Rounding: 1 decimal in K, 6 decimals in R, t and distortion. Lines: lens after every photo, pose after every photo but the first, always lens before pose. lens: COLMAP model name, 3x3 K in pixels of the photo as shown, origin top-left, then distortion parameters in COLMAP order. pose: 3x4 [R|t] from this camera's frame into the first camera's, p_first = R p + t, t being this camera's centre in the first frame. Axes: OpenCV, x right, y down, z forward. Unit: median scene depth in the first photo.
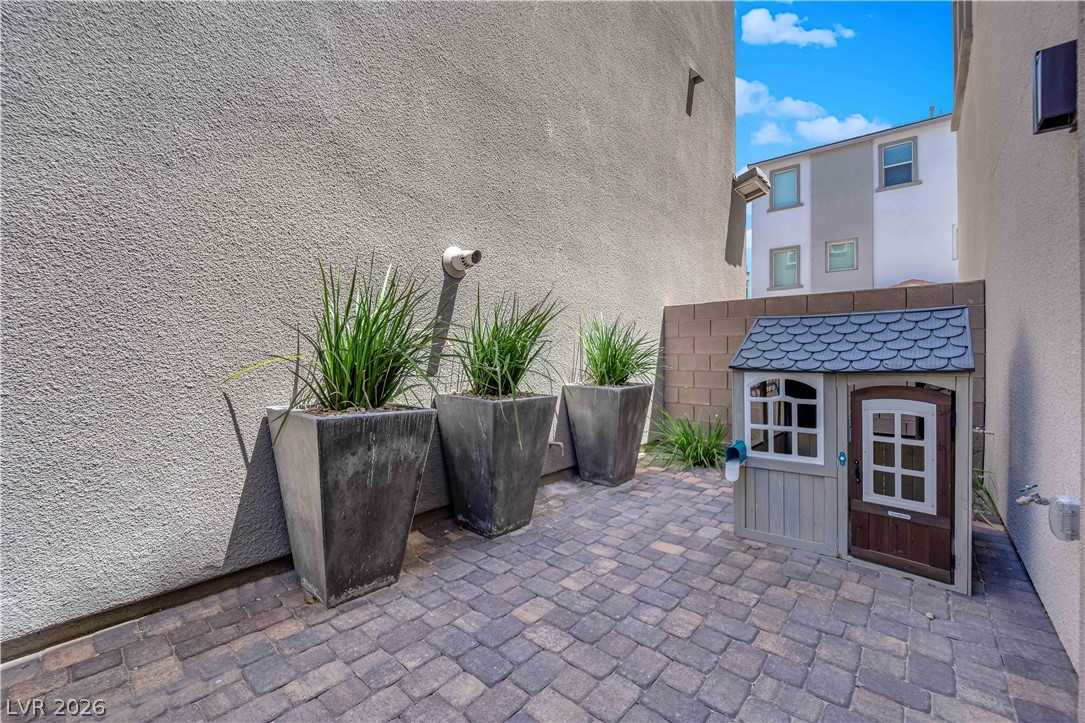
lens RADIAL K [[437.2, 0, 547.0], [0, 437.2, 355.7], [0, 0, 1]] dist [-0.017962, -0.000046]
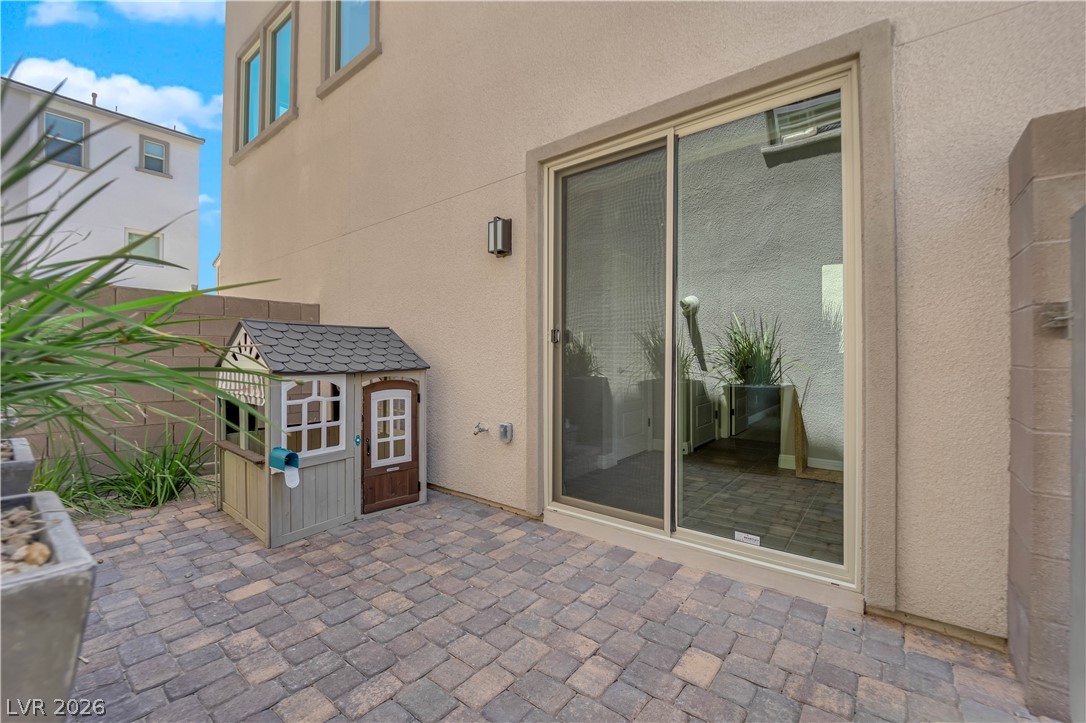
lens RADIAL K [[437.7, 0, 541.2], [0, 437.7, 355.8], [0, 0, 1]] dist [-0.016884, -0.000343]
pose [[-0.024279, 0.002392, 0.999702, -0.637242], [0.002976, 0.999993, -0.002320, -0.005652], [-0.999701, 0.002919, -0.024286, 0.516114]]
